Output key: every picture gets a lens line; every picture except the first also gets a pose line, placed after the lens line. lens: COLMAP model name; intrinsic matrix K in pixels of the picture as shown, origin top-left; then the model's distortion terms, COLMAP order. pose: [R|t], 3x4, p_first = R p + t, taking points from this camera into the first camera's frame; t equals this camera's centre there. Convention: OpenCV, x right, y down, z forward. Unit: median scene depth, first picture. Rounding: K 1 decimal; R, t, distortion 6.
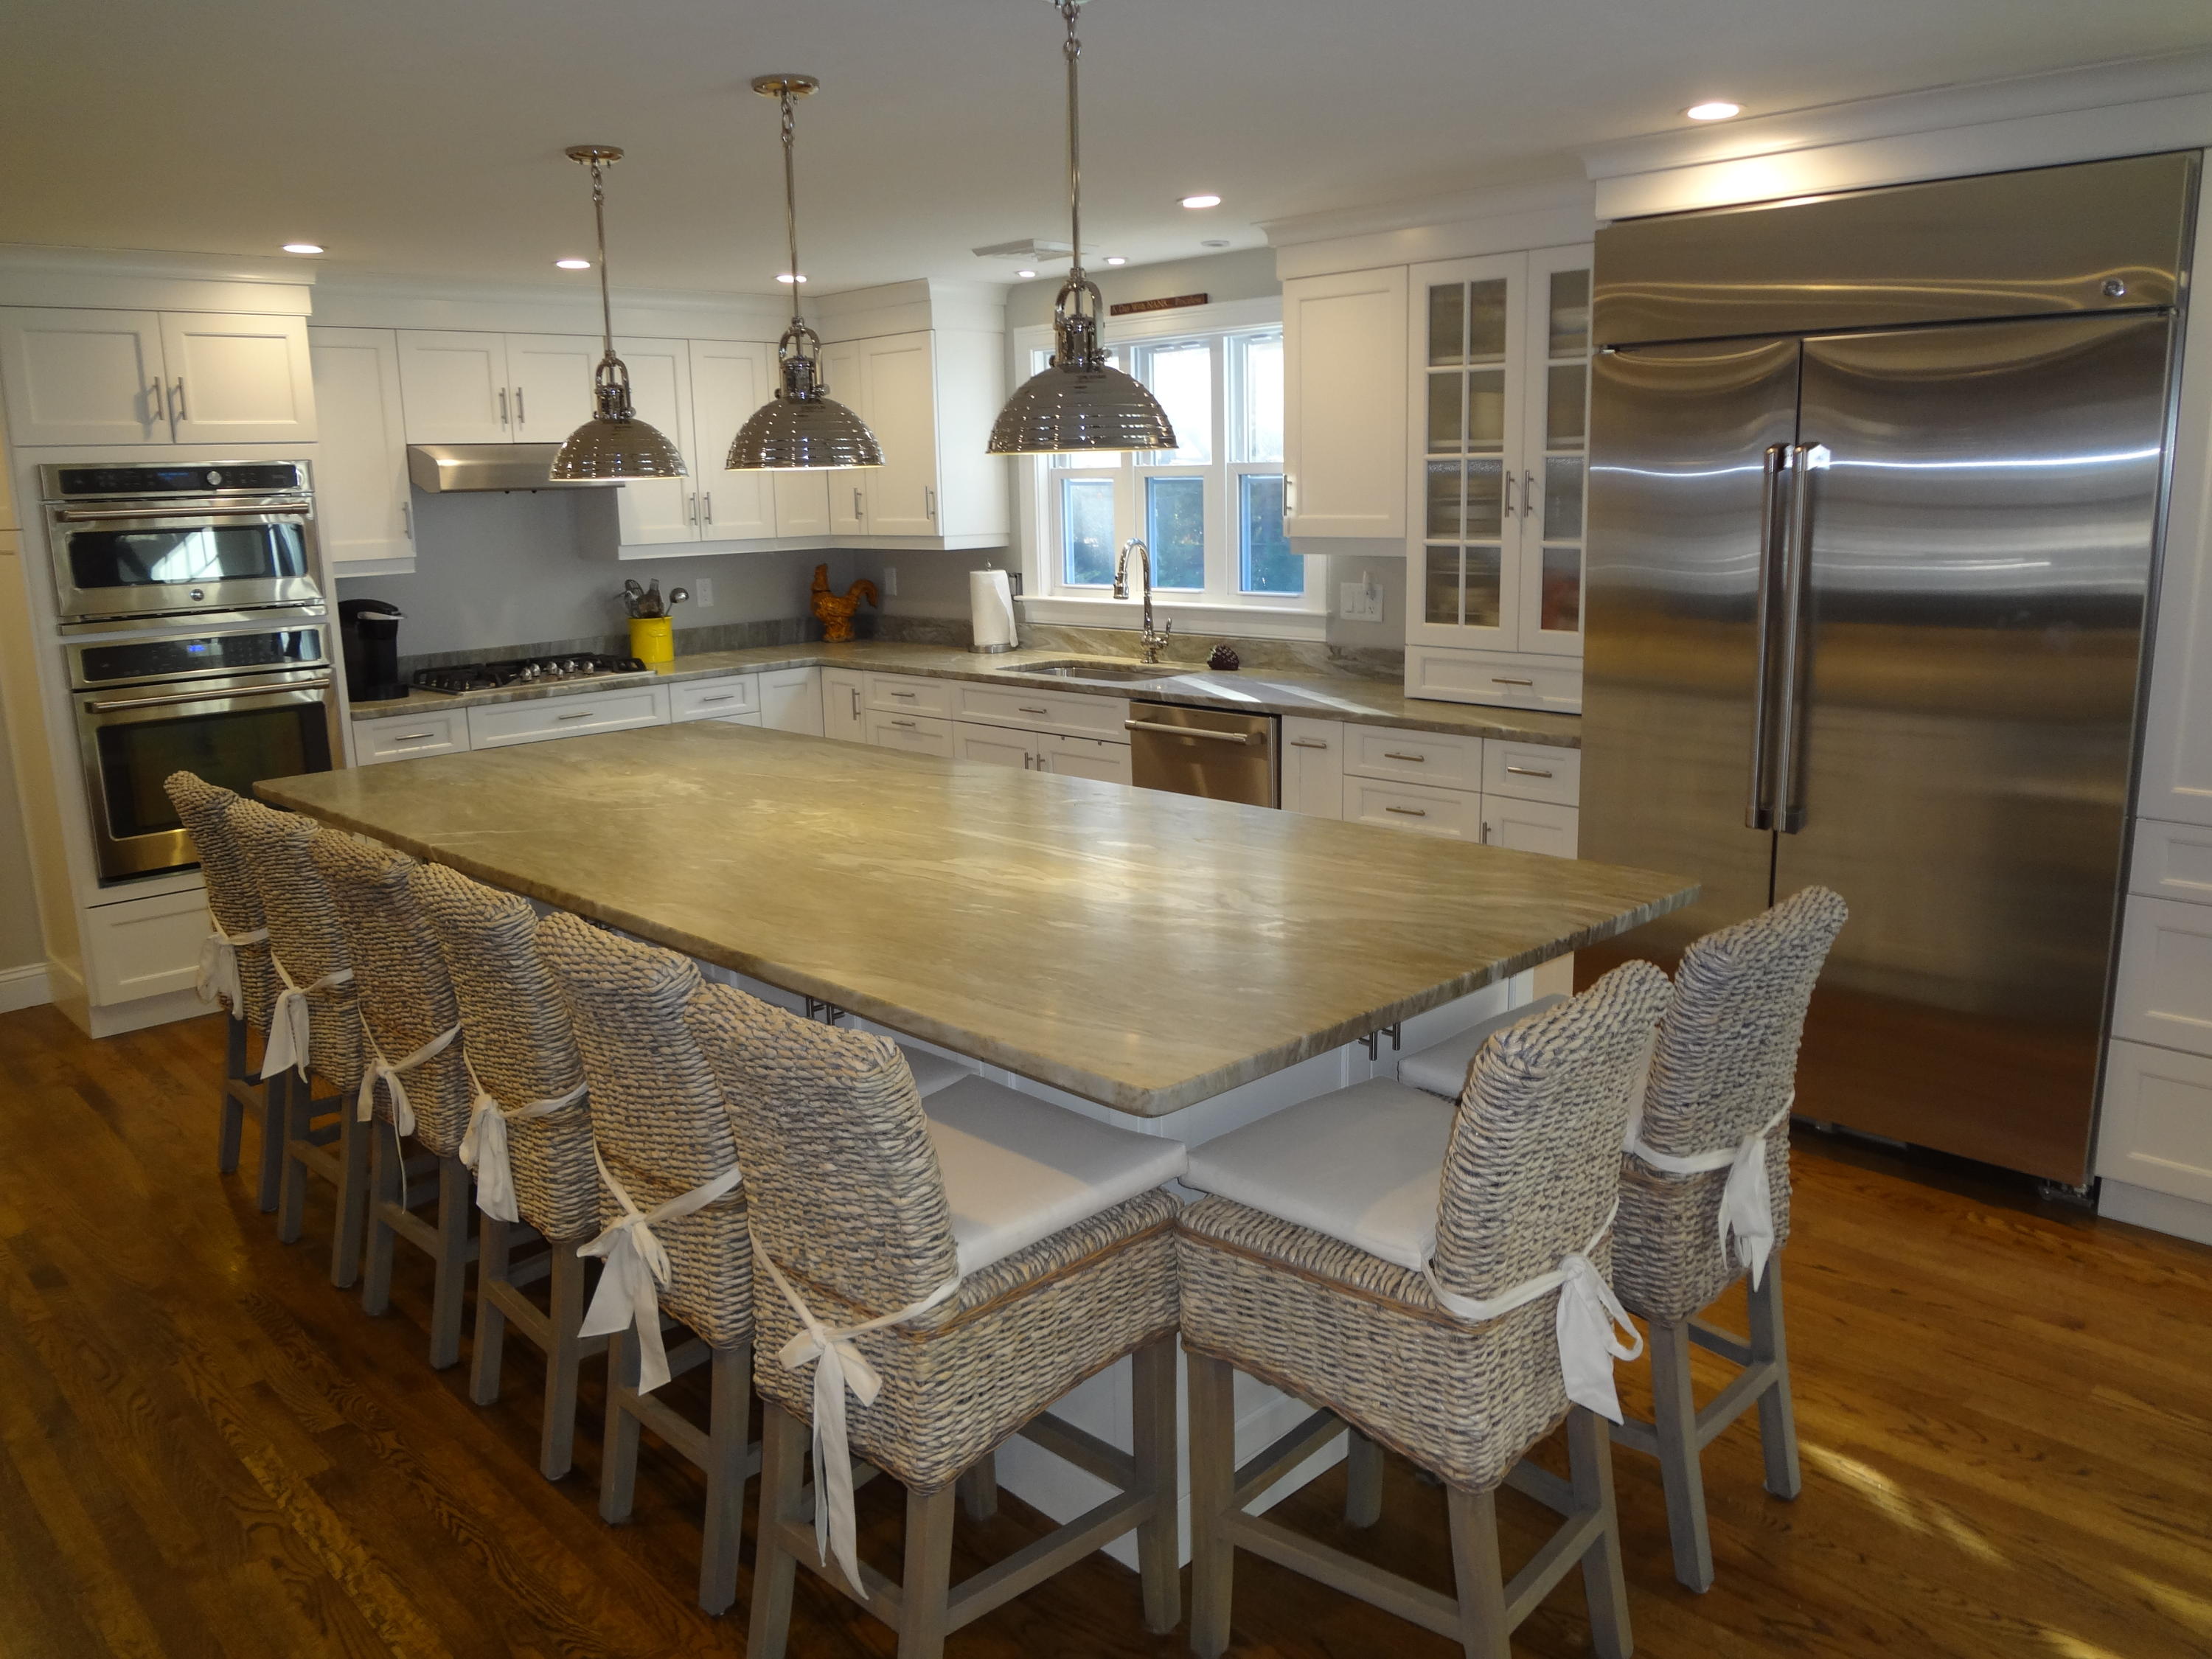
lens RADIAL K [[1644.7, 0, 1113.0], [0, 1644.7, 826.5], [0, 0, 1]] dist [-0.056992, 0.020961]
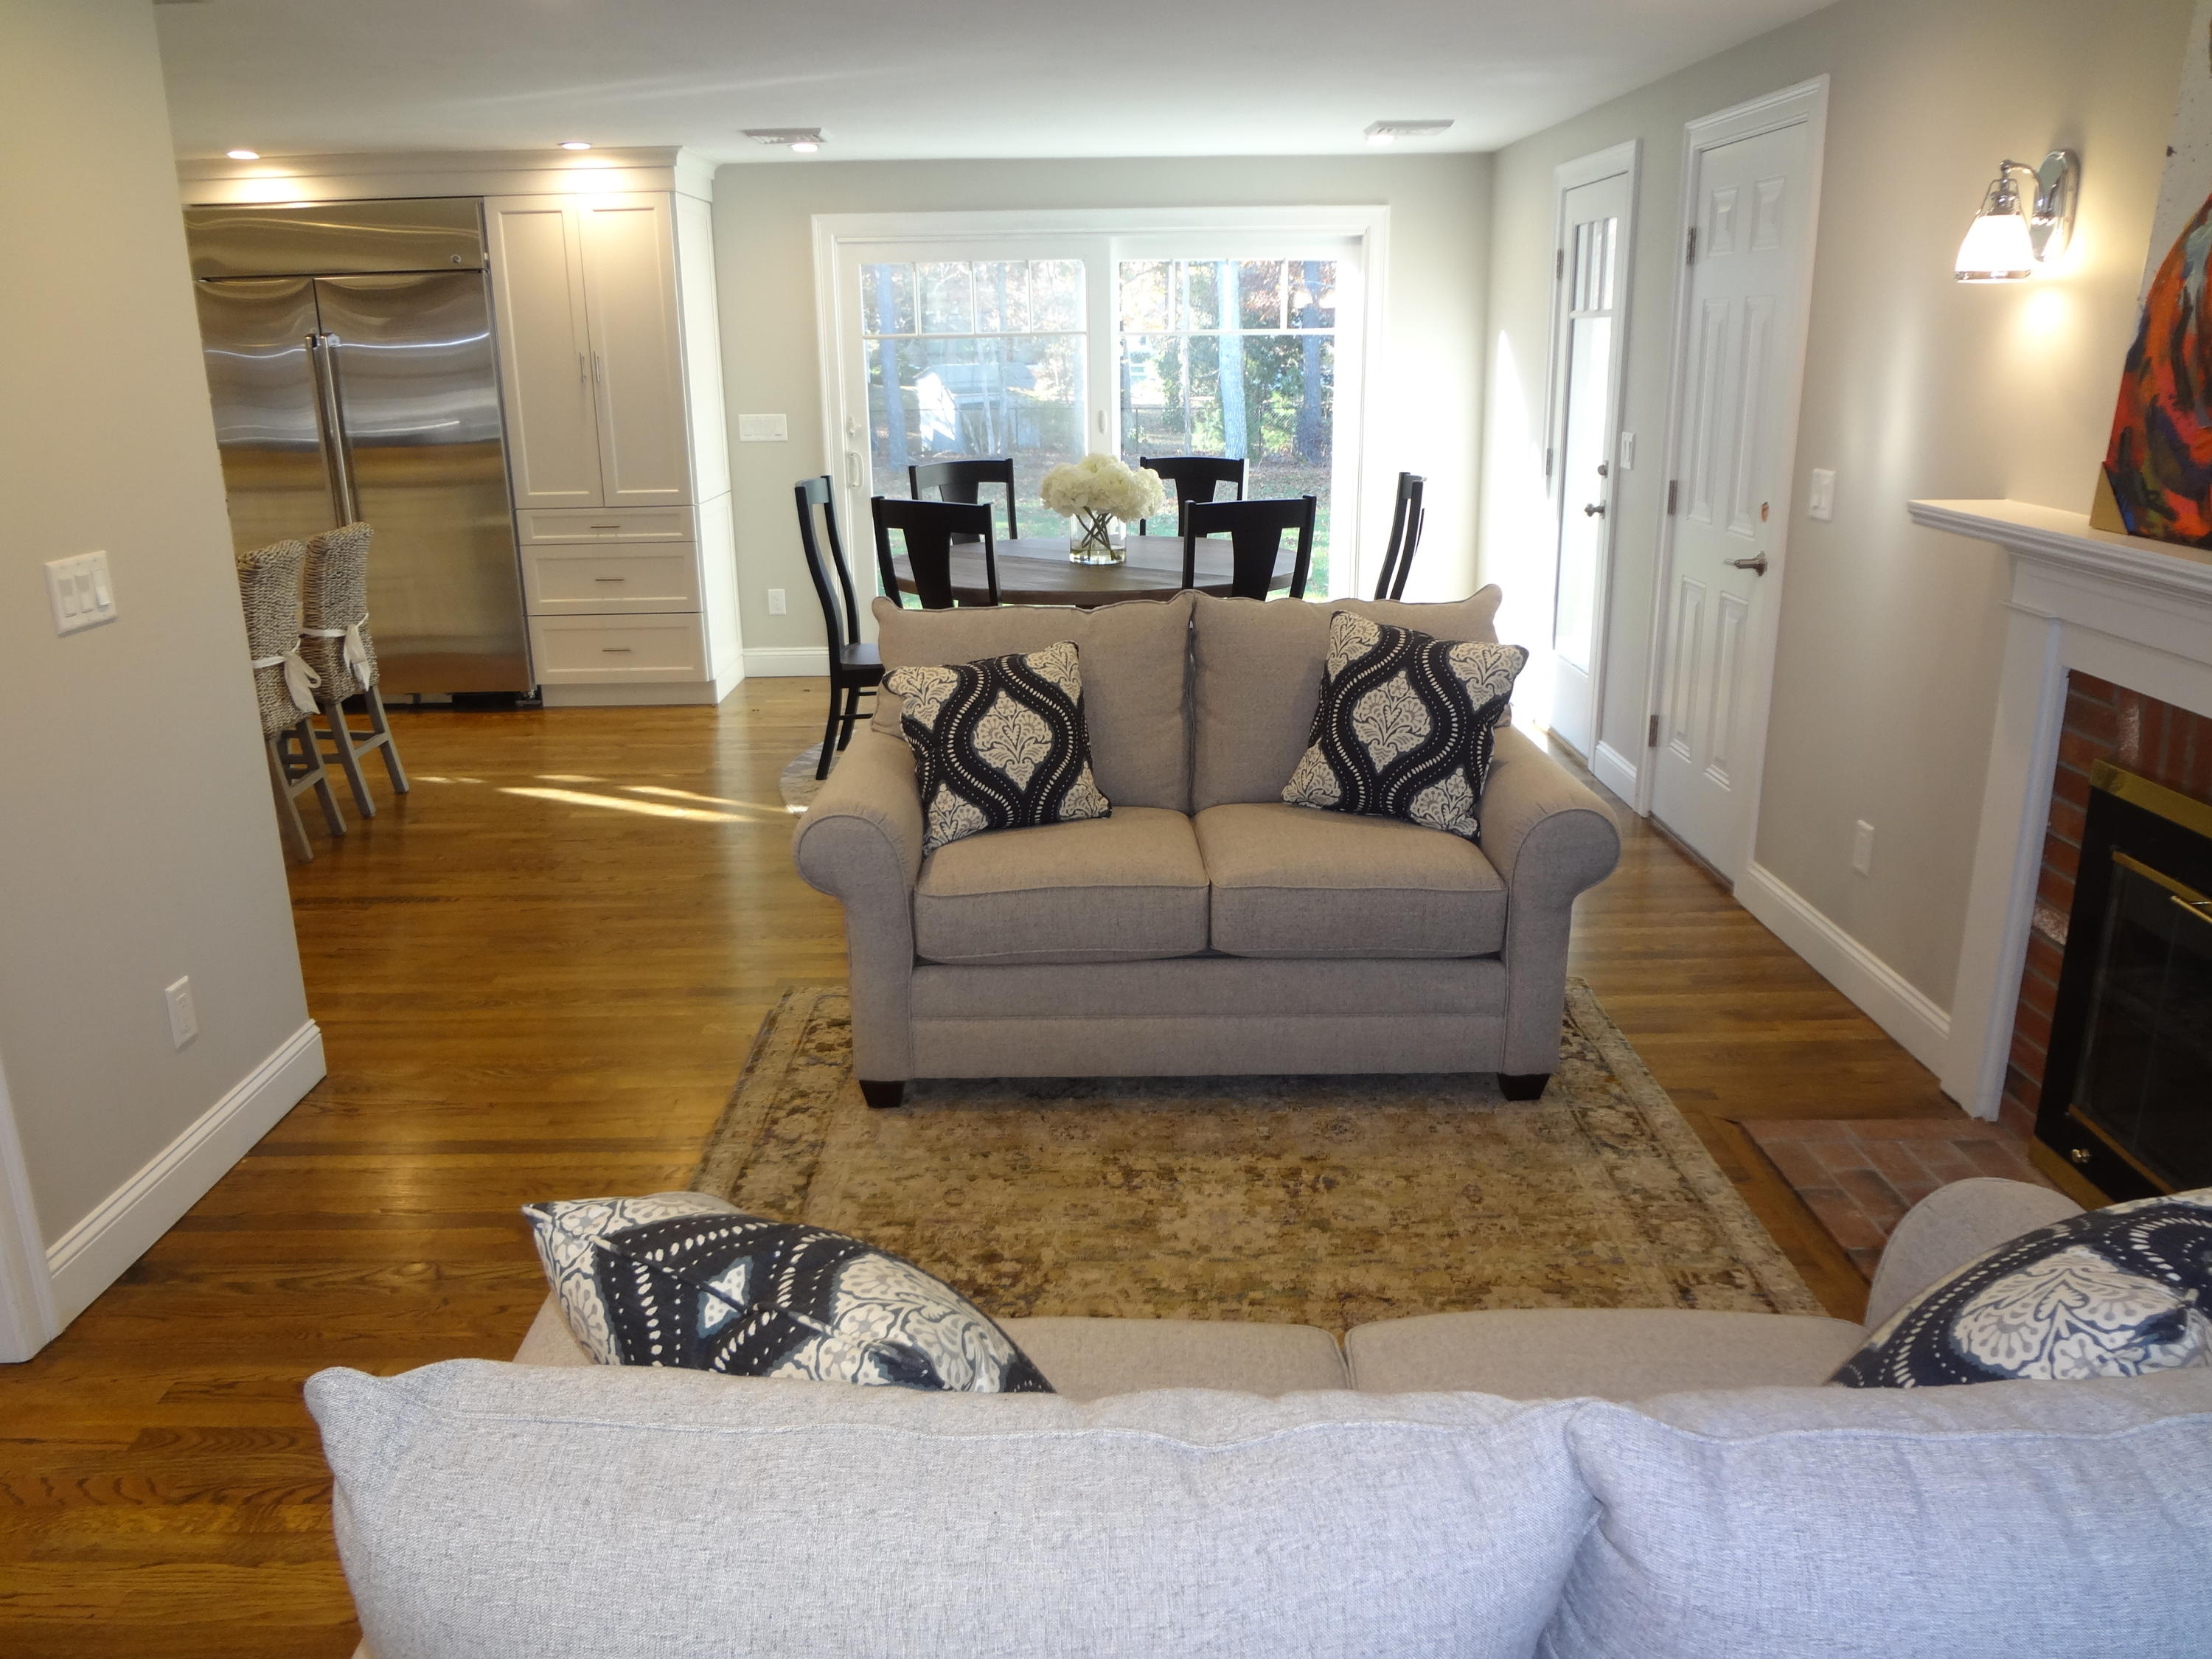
lens RADIAL K [[1644.7, 0, 1101.1], [0, 1644.7, 823.8], [0, 0, 1]] dist [-0.056992, 0.020961]
pose [[0.689123, -0.193370, 0.698368, -0.282391], [0.146920, 0.981006, 0.126654, 0.163453], [-0.709594, 0.015324, 0.704444, -0.719160]]
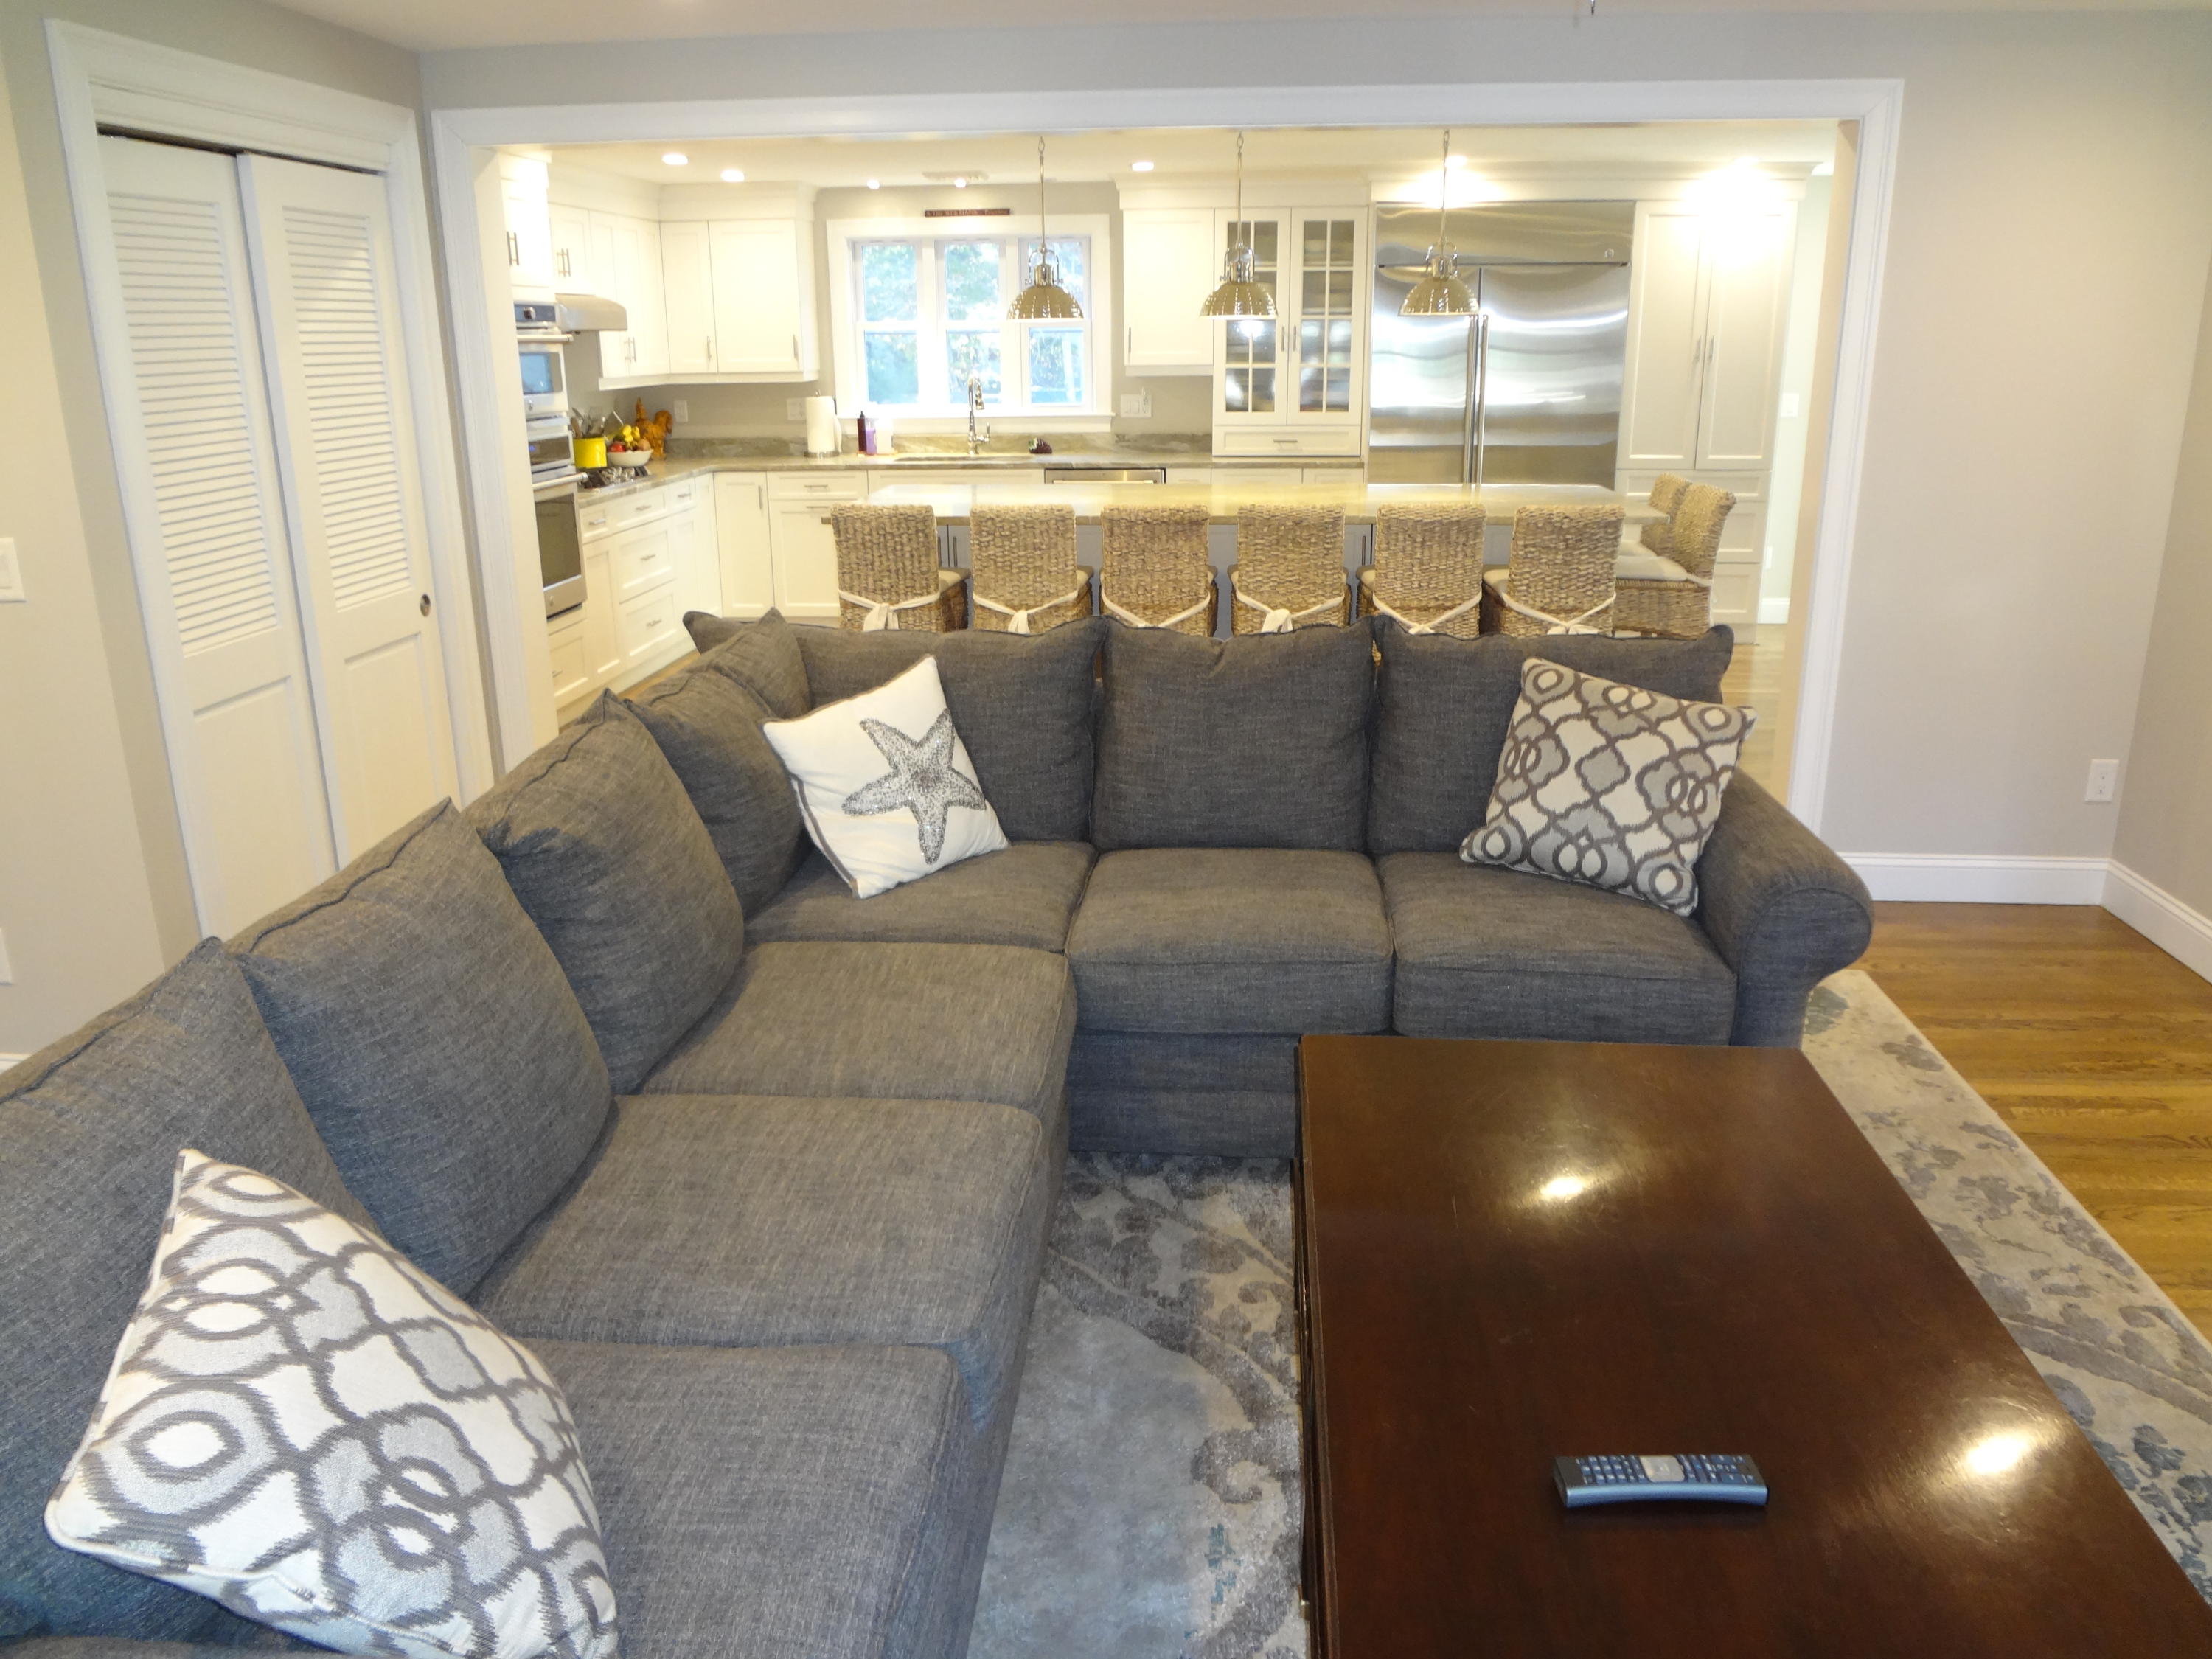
lens RADIAL K [[1644.7, 0, 1114.7], [0, 1644.7, 812.4], [0, 0, 1]] dist [-0.056992, 0.020961]
pose [[0.751689, -0.169195, 0.637446, -1.097127], [0.128192, 0.985582, 0.110434, 0.090744], [-0.646940, -0.001297, 0.762540, -0.277345]]
